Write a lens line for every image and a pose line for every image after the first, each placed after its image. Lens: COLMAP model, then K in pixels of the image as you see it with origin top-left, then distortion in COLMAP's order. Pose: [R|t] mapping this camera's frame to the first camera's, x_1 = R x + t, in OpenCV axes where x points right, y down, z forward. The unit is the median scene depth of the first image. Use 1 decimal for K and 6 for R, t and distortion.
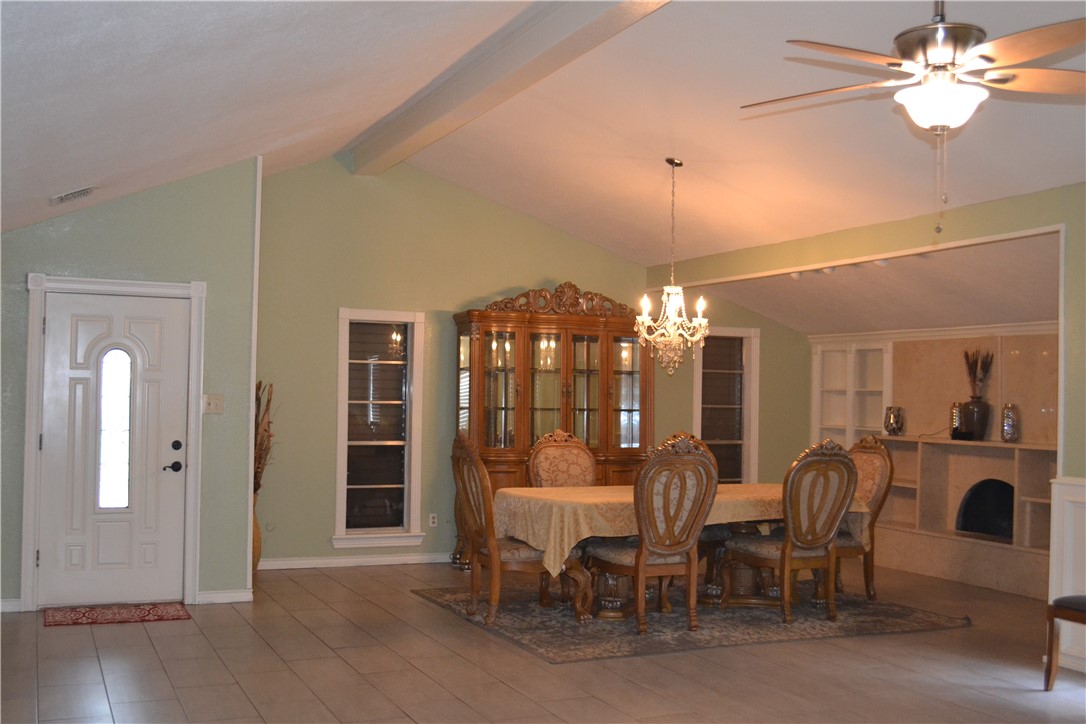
lens RADIAL K [[1137.1, 0, 545.0], [0, 1137.1, 368.1], [0, 0, 1]] dist [-0.054517, 0.000000]
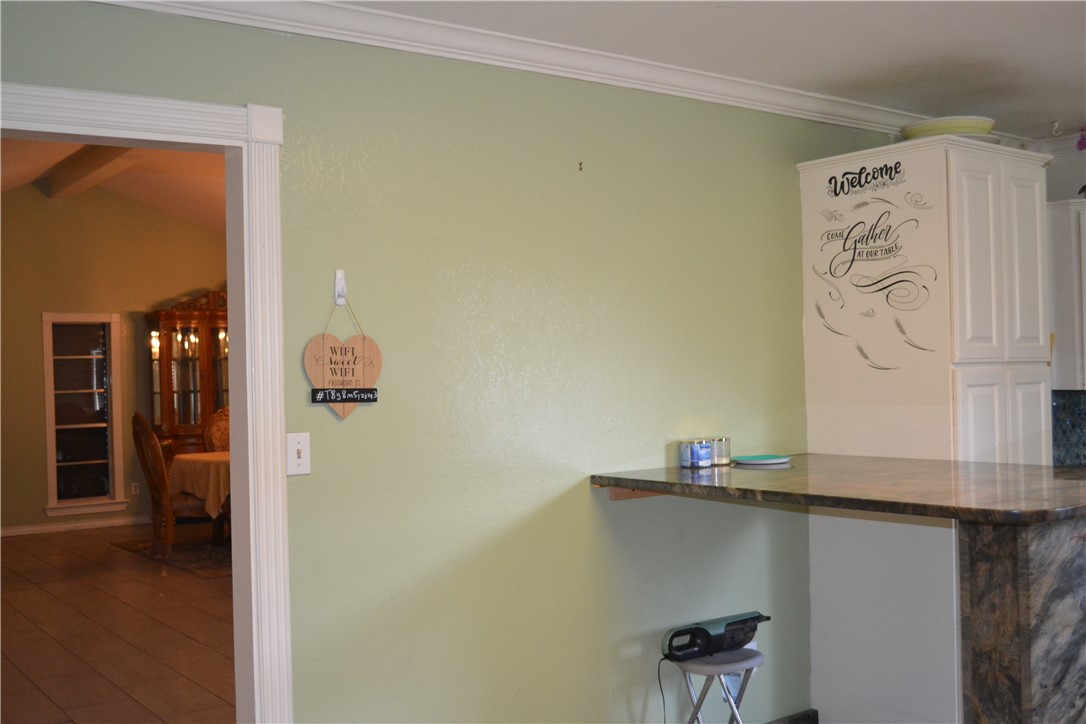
lens RADIAL K [[1137.1, 0, 540.9], [0, 1137.1, 360.1], [0, 0, 1]] dist [-0.054517, 0.000000]
pose [[0.978872, -0.043098, 0.199882, 0.087688], [0.040558, 0.999036, 0.016788, -0.002431], [-0.200413, -0.008327, 0.979676, -0.241626]]
